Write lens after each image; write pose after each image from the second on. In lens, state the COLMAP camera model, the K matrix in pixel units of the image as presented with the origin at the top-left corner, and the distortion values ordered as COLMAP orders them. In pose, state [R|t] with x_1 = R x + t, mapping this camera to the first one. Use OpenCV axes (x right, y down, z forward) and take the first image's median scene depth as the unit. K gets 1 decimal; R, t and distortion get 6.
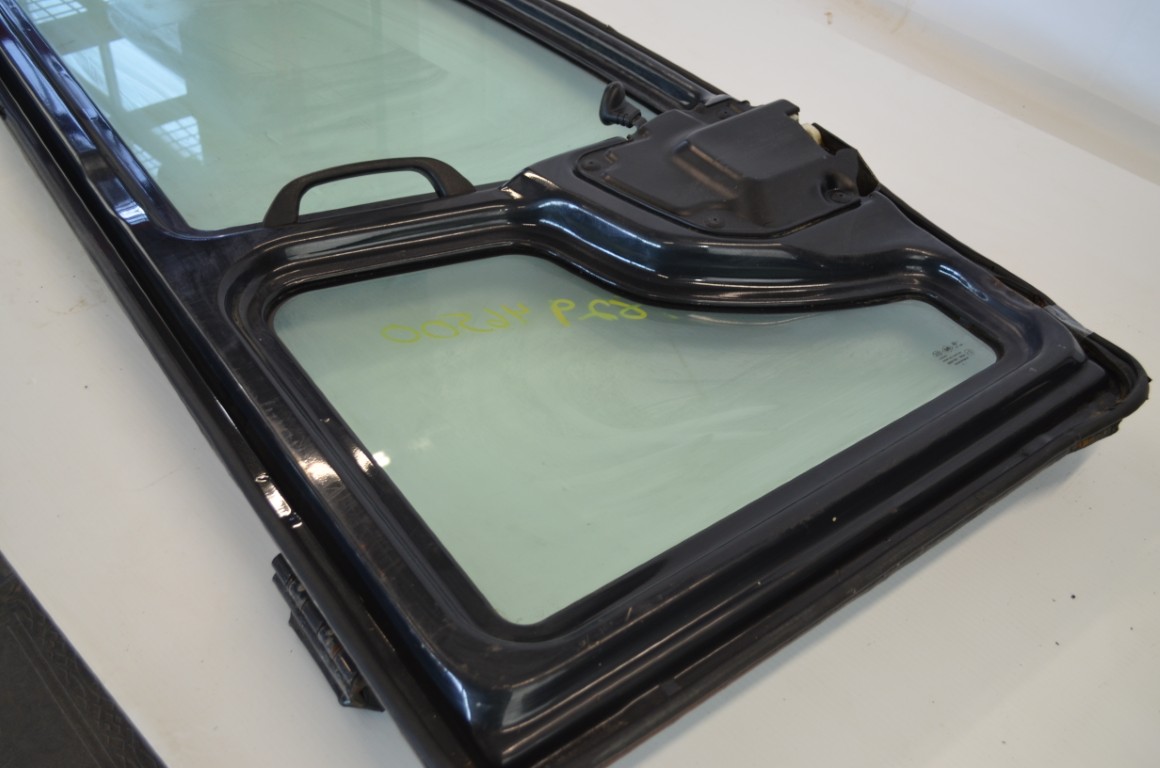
lens RADIAL K [[1106.9, 0, 584.5], [0, 1106.9, 385.0], [0, 0, 1]] dist [-0.073004, 0.021408]
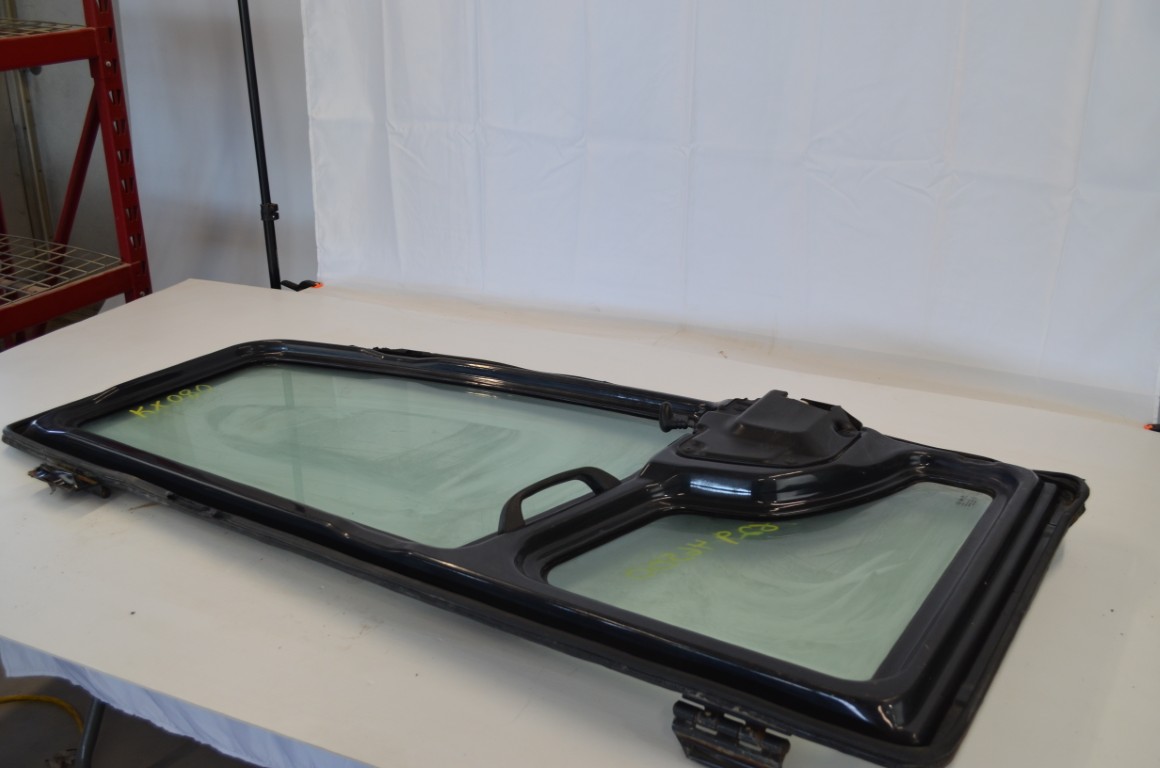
lens RADIAL K [[1114.3, 0, 580.0], [0, 1114.3, 384.0], [0, 0, 1]] dist [-0.047560, -0.009549]
pose [[0.935957, -0.187056, 0.298320, -0.560187], [0.284428, 0.901071, -0.327372, 0.164001], [-0.207571, 0.391257, 0.896567, -0.322257]]
